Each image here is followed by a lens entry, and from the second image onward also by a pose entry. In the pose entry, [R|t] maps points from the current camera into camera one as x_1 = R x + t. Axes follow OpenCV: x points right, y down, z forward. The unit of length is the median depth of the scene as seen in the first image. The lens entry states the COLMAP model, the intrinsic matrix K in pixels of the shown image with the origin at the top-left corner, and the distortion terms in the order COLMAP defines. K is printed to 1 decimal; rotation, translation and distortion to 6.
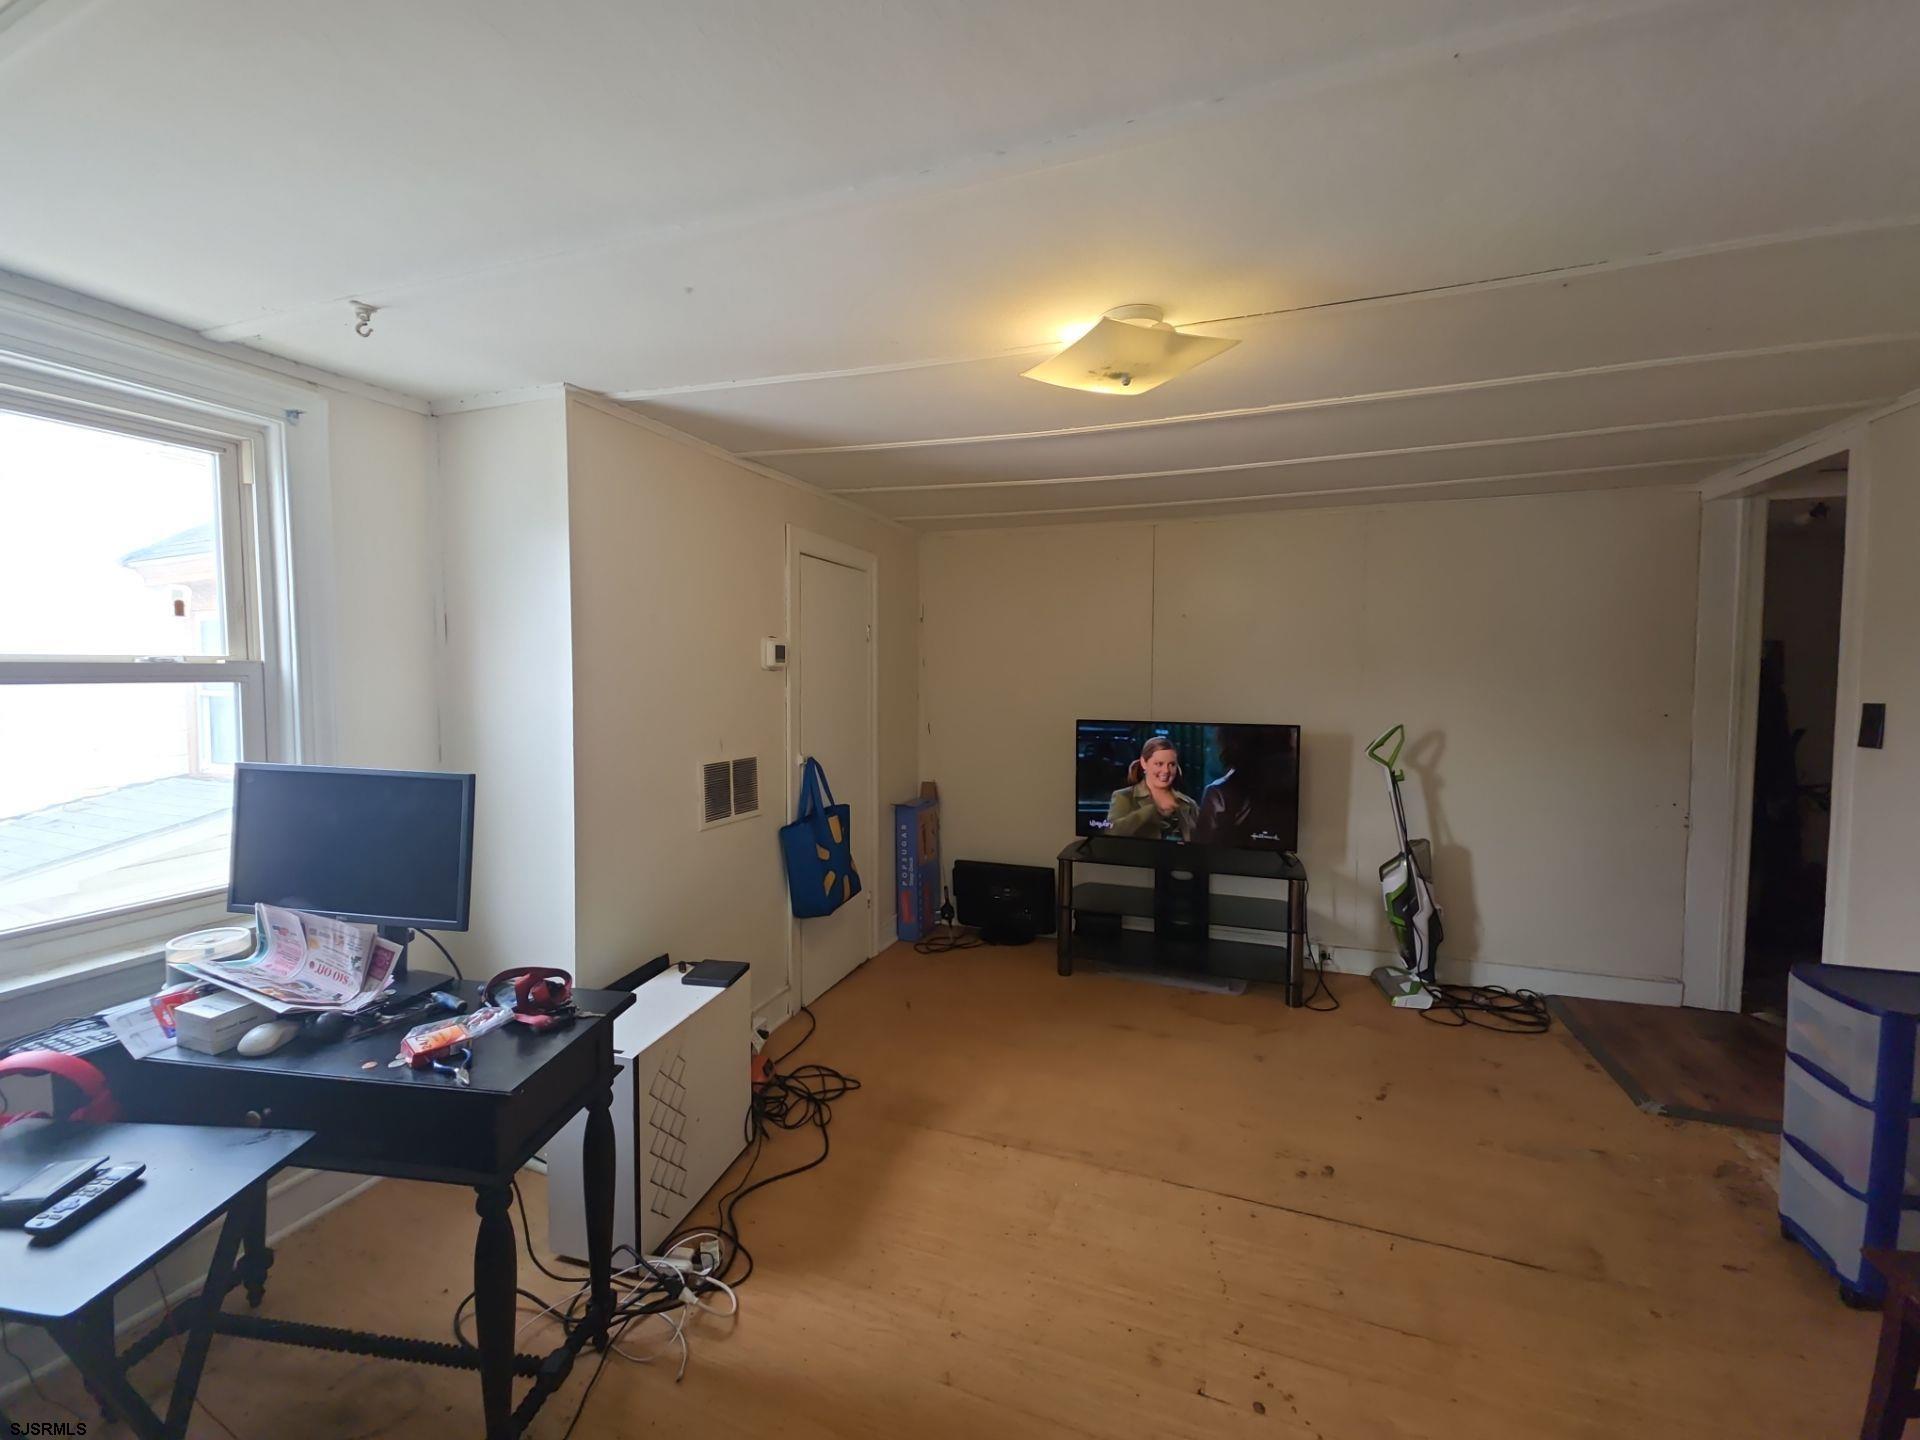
lens RADIAL K [[778.6, 0, 956.1], [0, 778.6, 714.4], [0, 0, 1]] dist [0.000830, 0.000011]
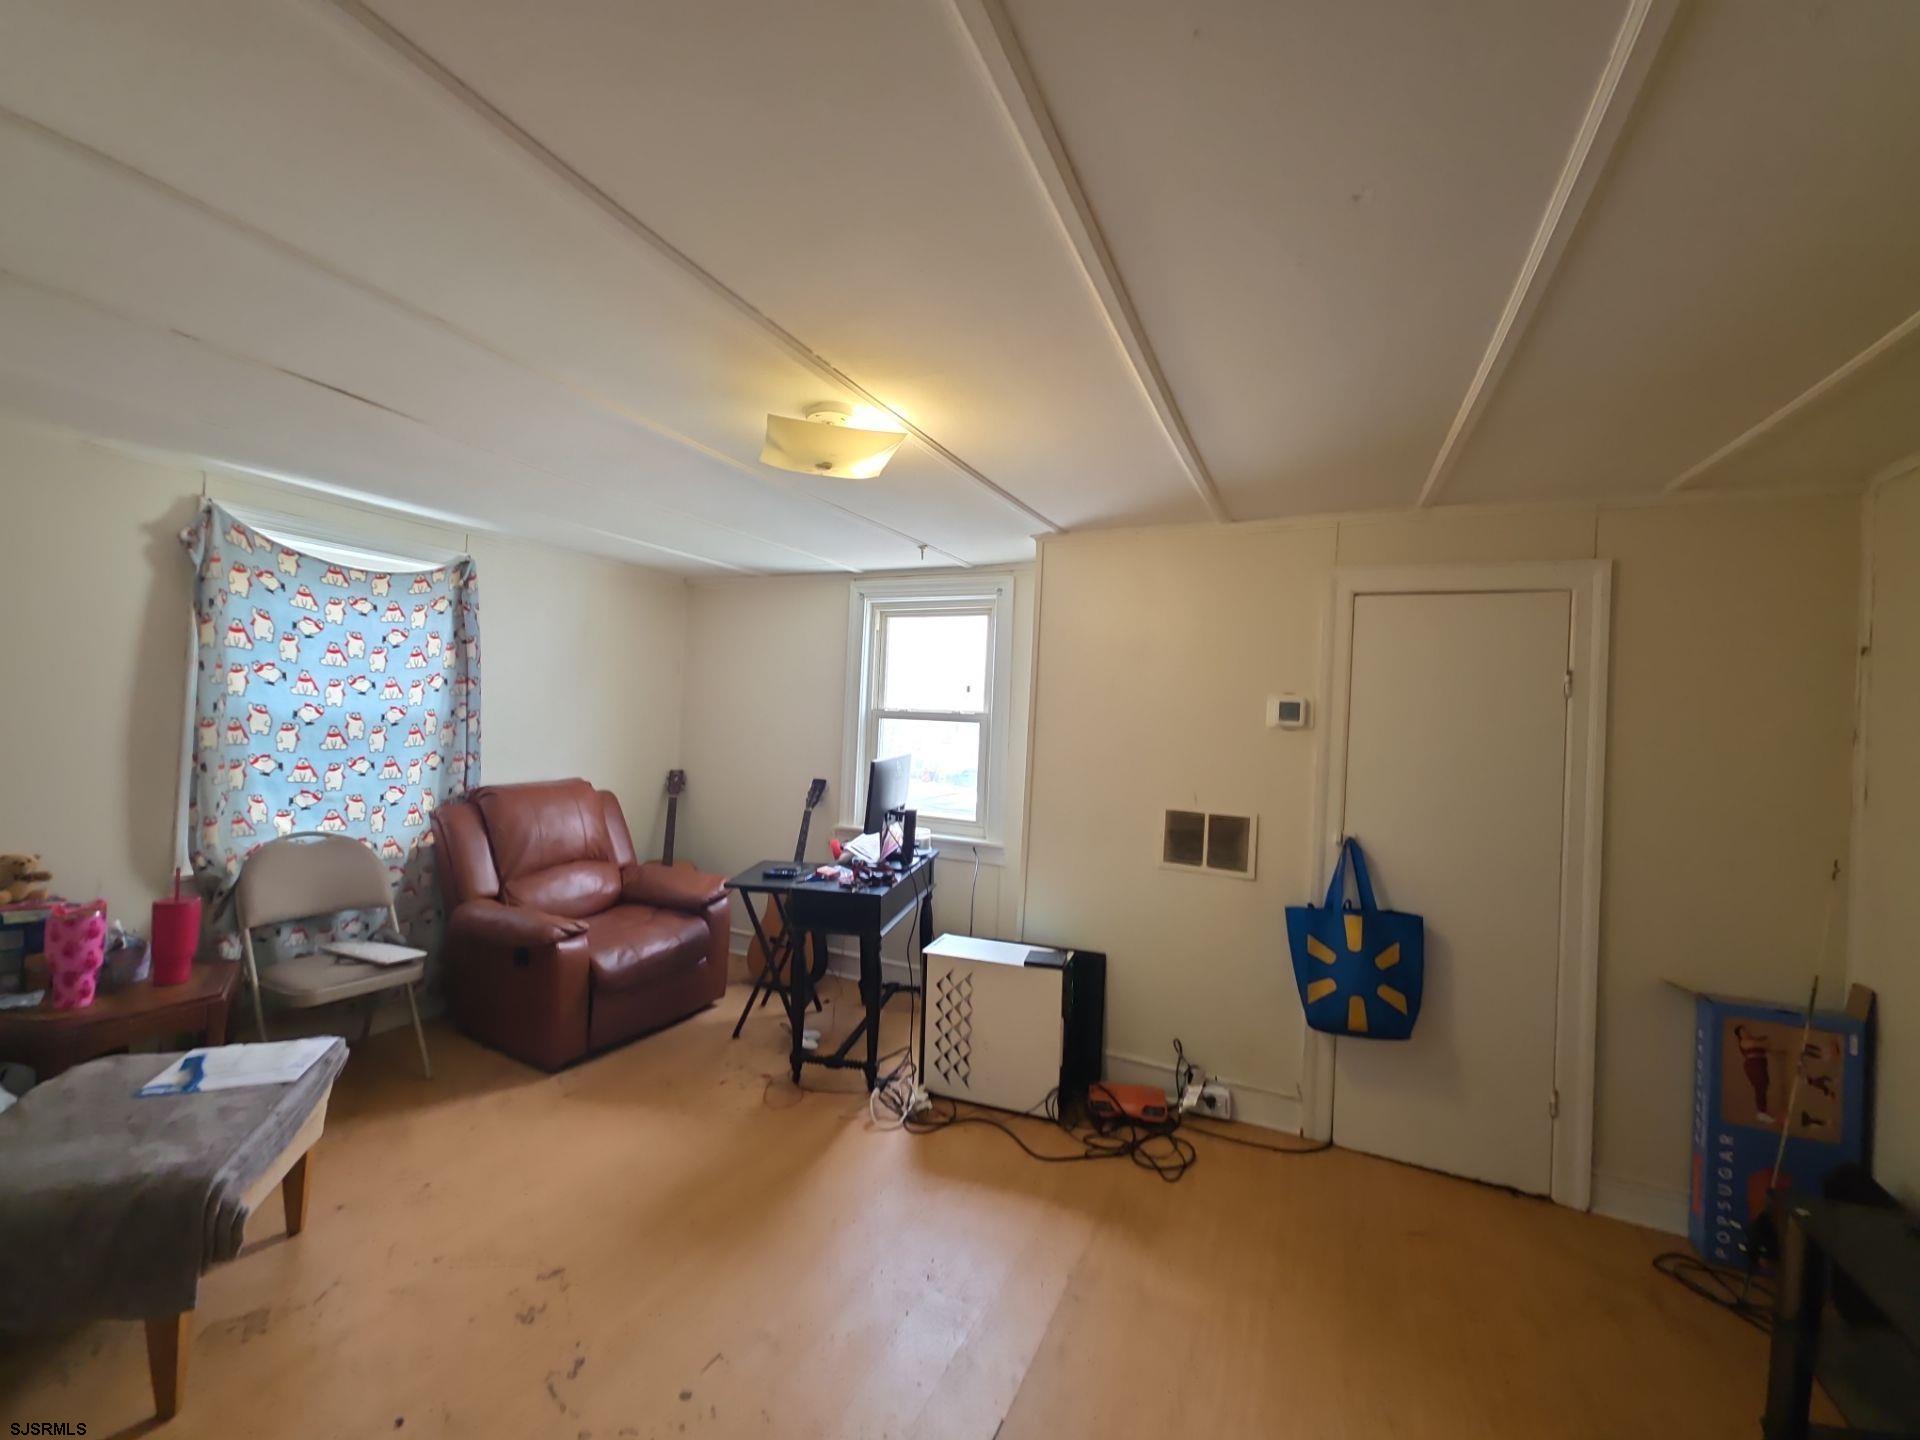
lens RADIAL K [[778.6, 0, 958.3], [0, 778.6, 710.4], [0, 0, 1]] dist [0.000830, 0.000011]
pose [[-0.075747, -0.014289, -0.997025, 0.769965], [-0.098194, 0.995144, -0.006802, -0.037692], [0.992280, 0.097387, -0.076782, 0.730158]]
